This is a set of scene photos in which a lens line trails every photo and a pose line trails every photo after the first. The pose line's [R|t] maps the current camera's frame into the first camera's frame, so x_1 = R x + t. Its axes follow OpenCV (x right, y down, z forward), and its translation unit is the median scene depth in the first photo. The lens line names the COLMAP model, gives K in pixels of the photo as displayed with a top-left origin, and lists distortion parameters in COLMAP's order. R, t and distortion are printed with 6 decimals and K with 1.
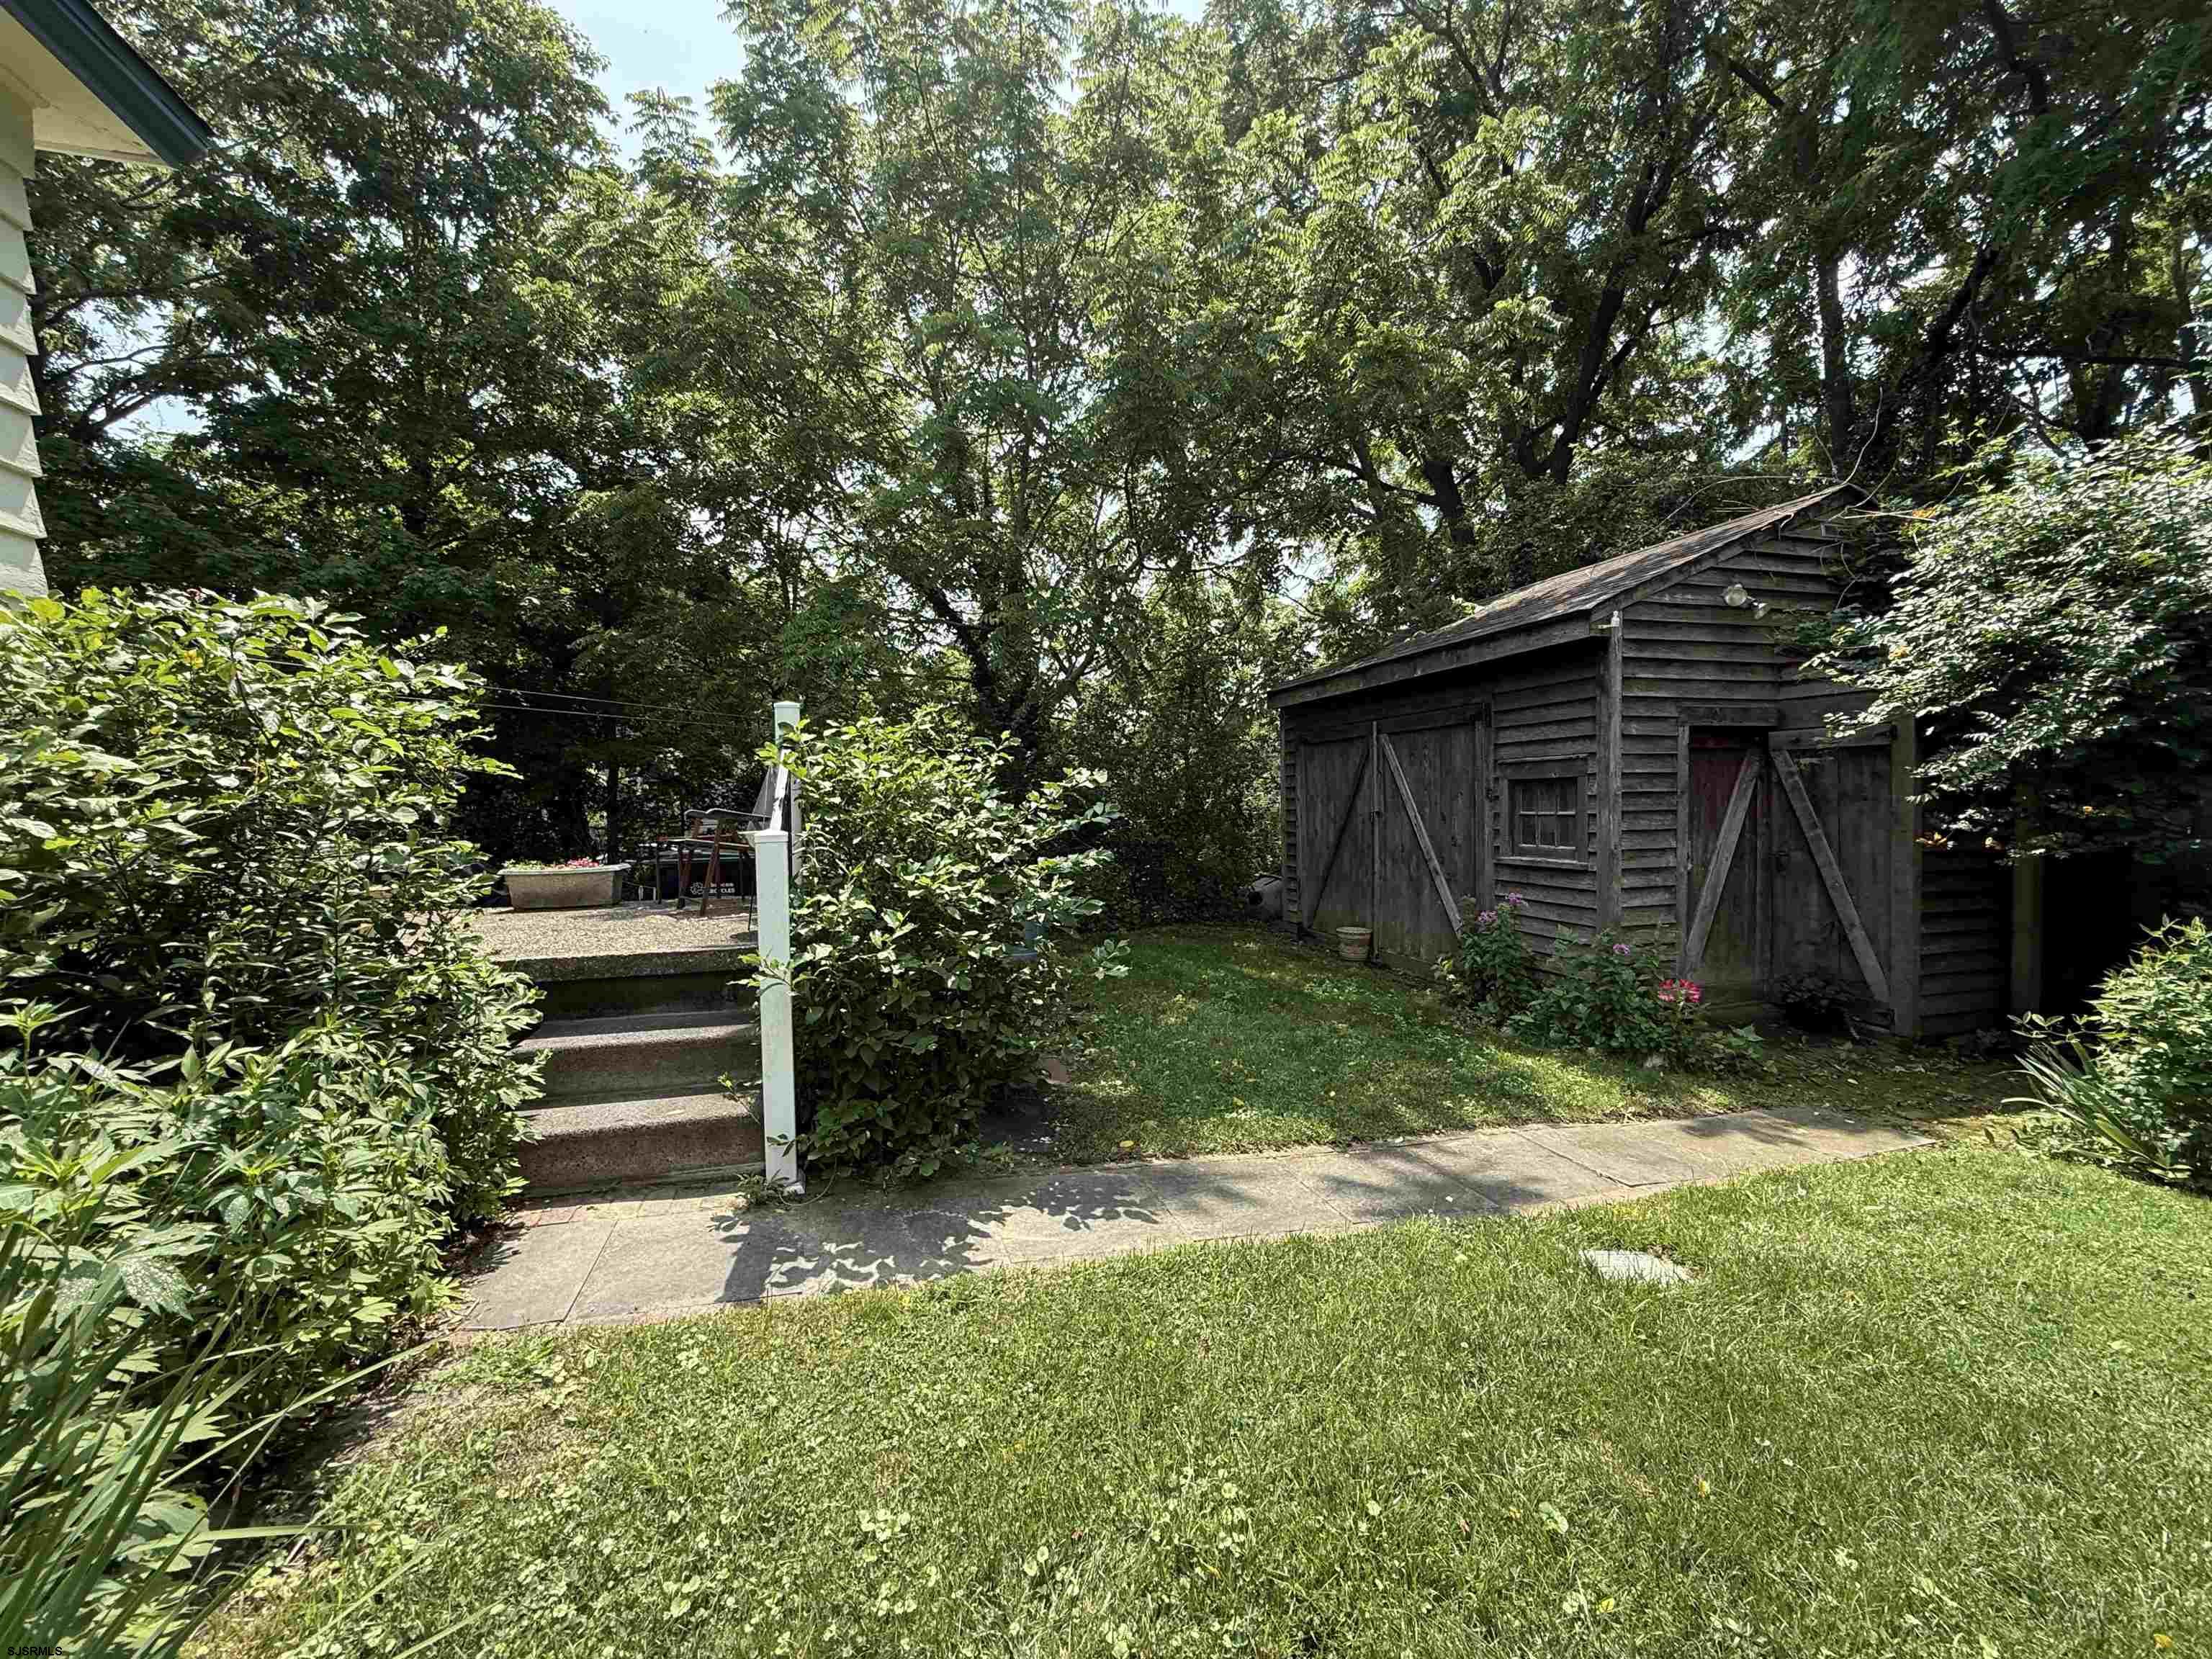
lens RADIAL K [[877.4, 0, 1098.1], [0, 877.4, 827.5], [0, 0, 1]] dist [-0.002214, 0.000251]
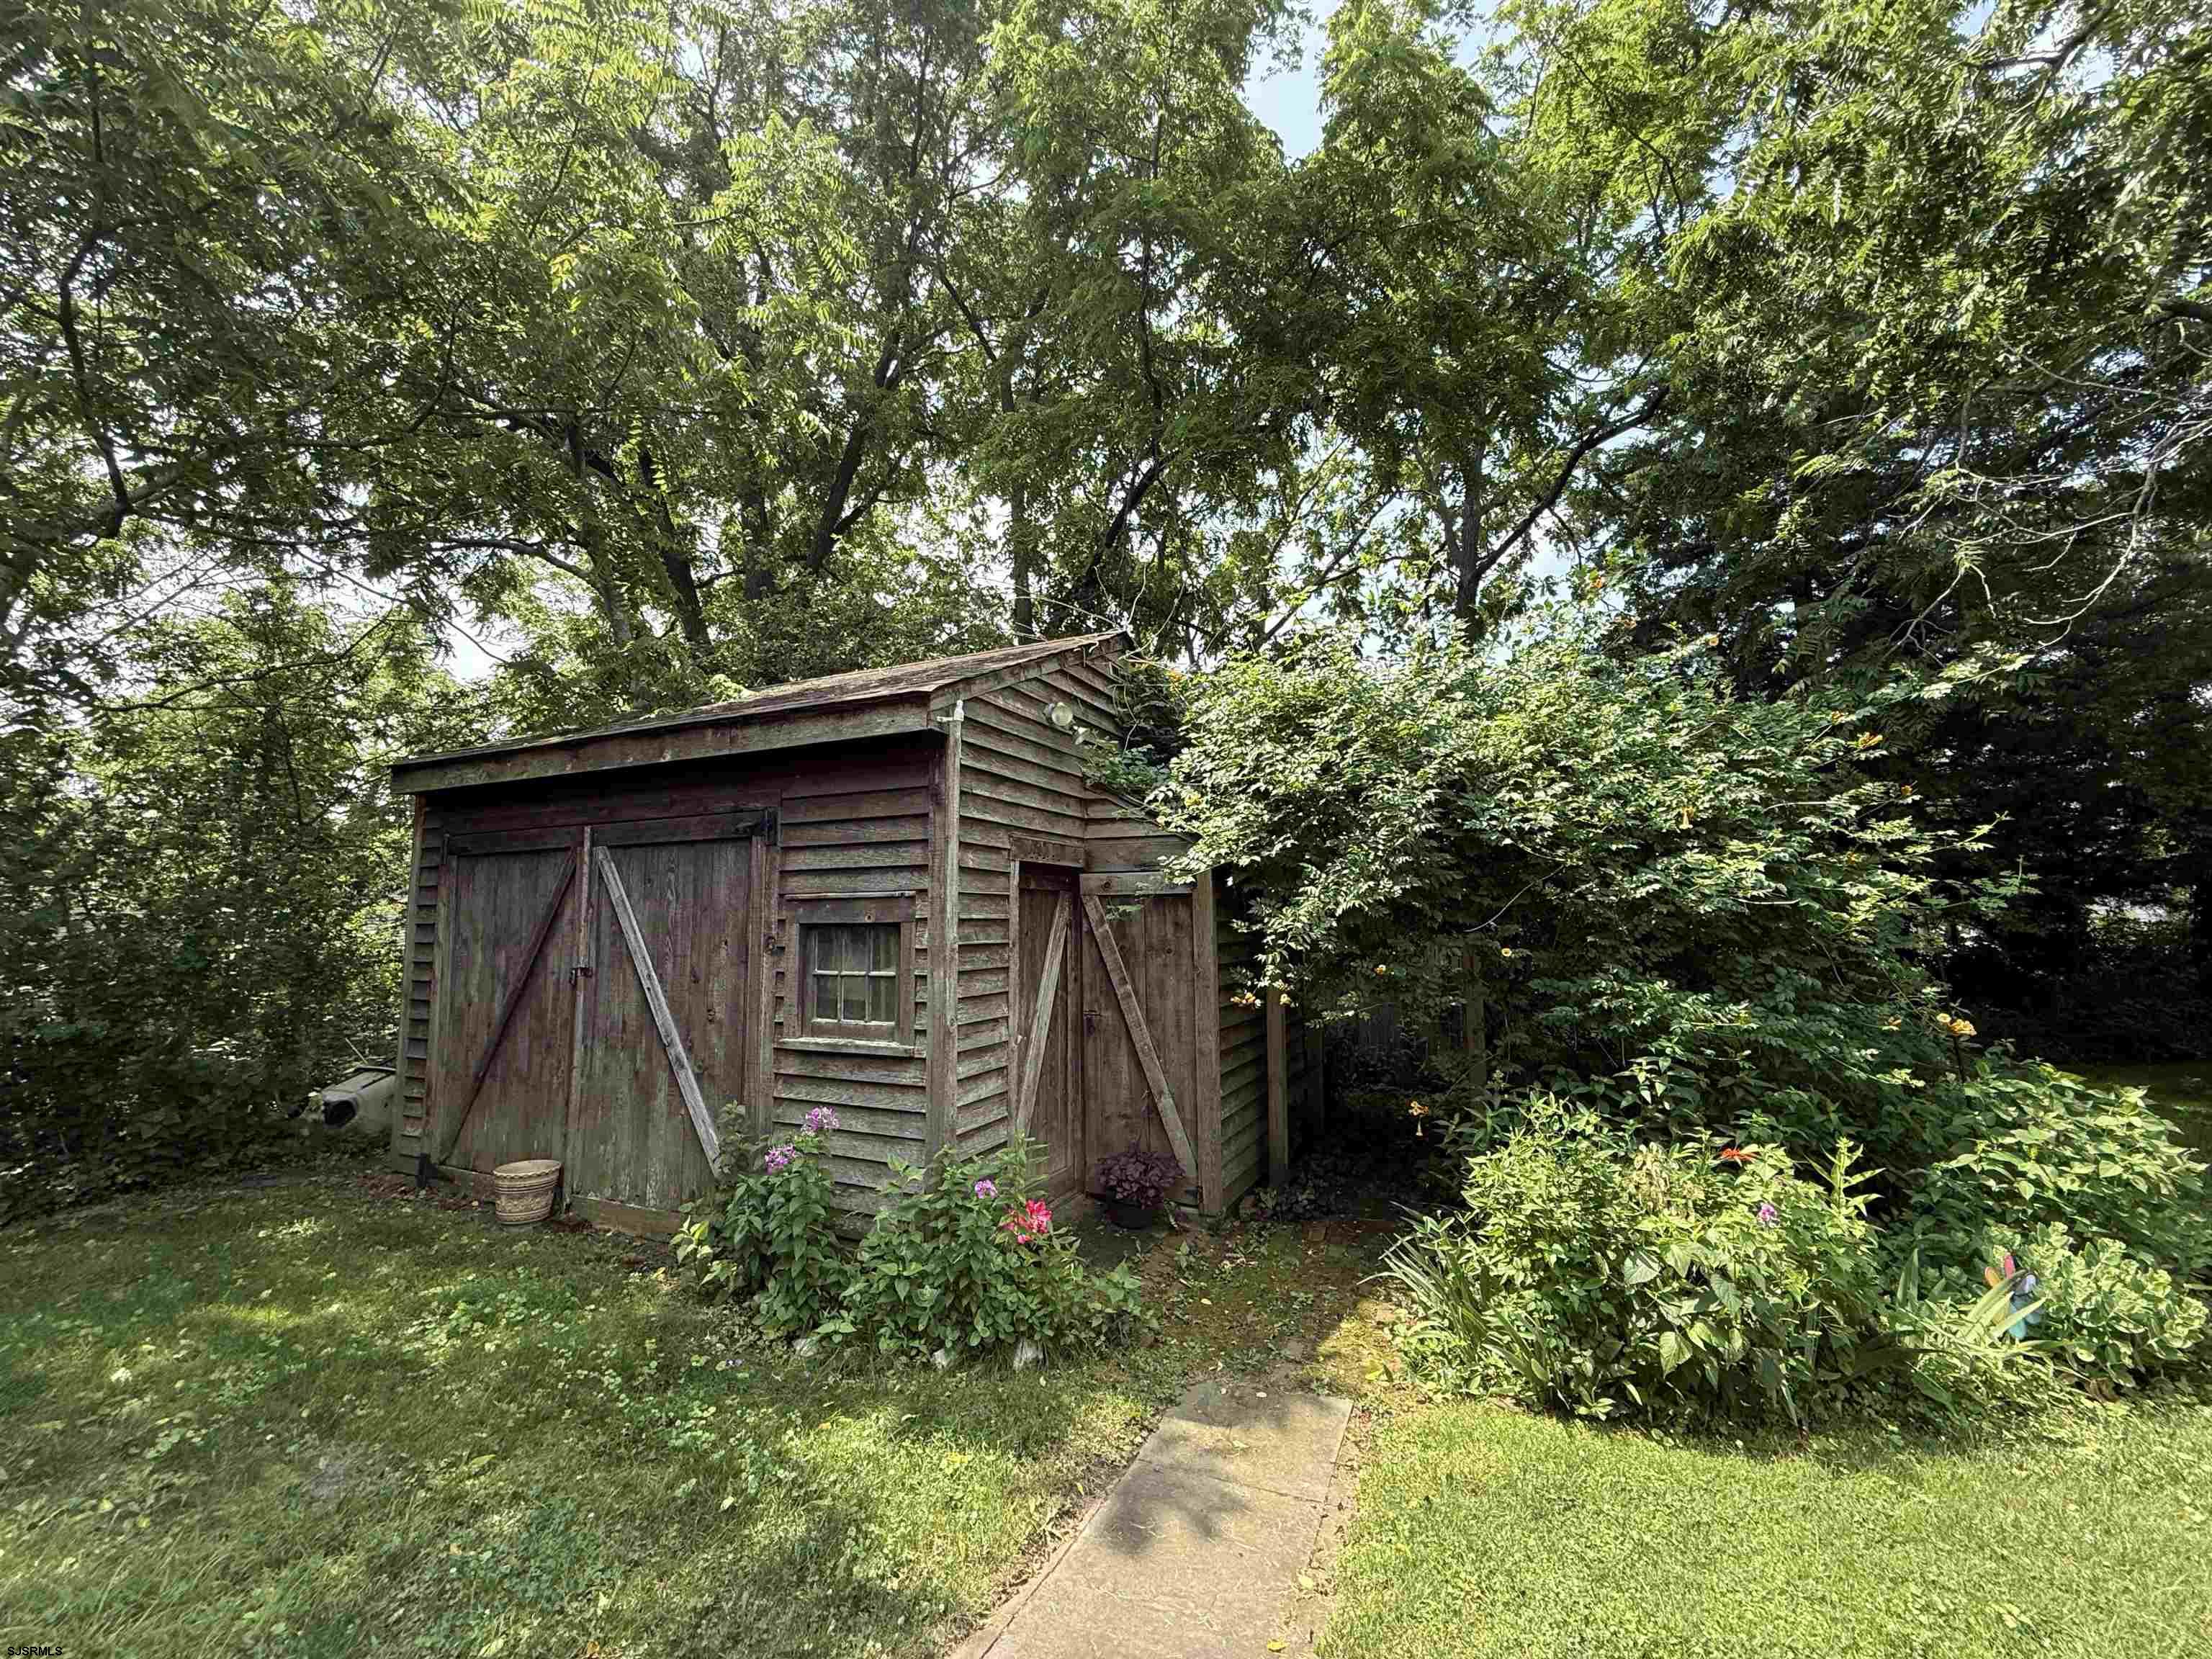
lens RADIAL K [[877.4, 0, 1098.1], [0, 877.4, 827.5], [0, 0, 1]] dist [-0.002214, 0.000251]
pose [[0.662568, 0.091450, 0.743398, 0.116290], [0.017324, 0.990382, -0.137274, -0.033646], [-0.748802, 0.103832, 0.654611, 0.406472]]
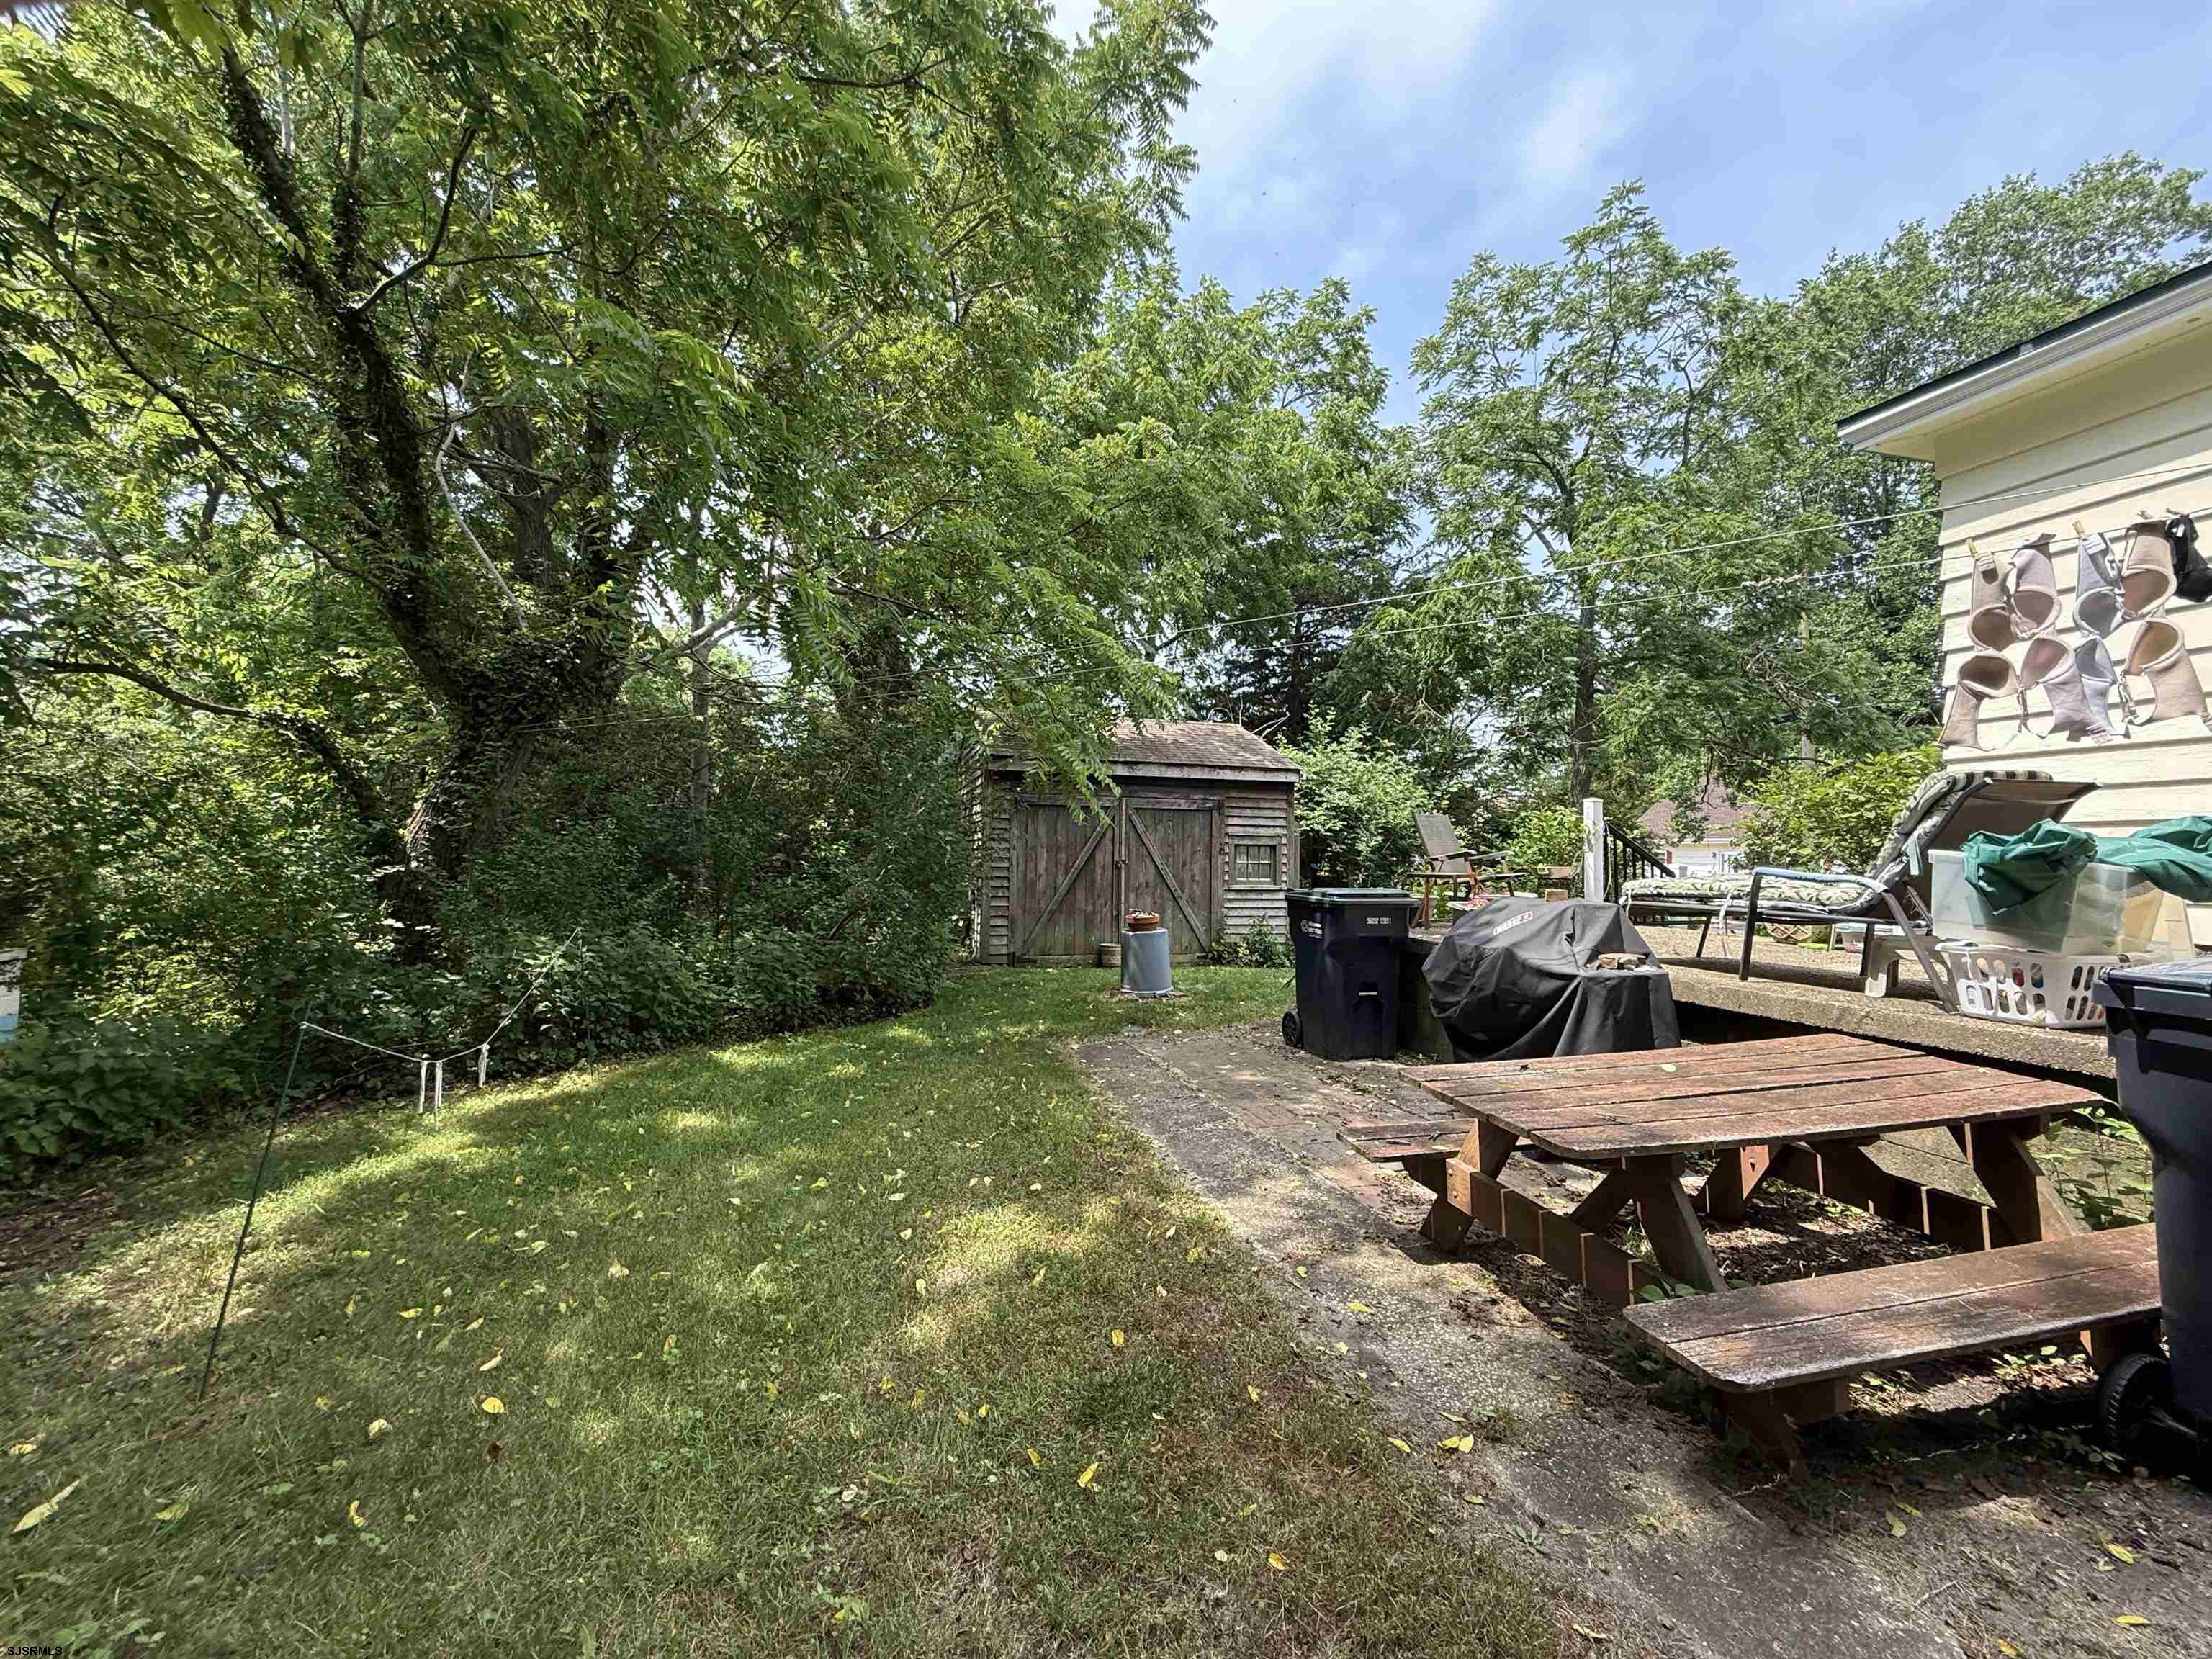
lens RADIAL K [[877.4, 0, 1098.1], [0, 877.4, 827.5], [0, 0, 1]] dist [-0.002214, 0.000251]
pose [[0.014146, 0.053338, 0.998476, -1.548502], [0.012747, 0.998485, -0.053519, 0.007264], [-0.999819, 0.013485, 0.013444, 1.398670]]
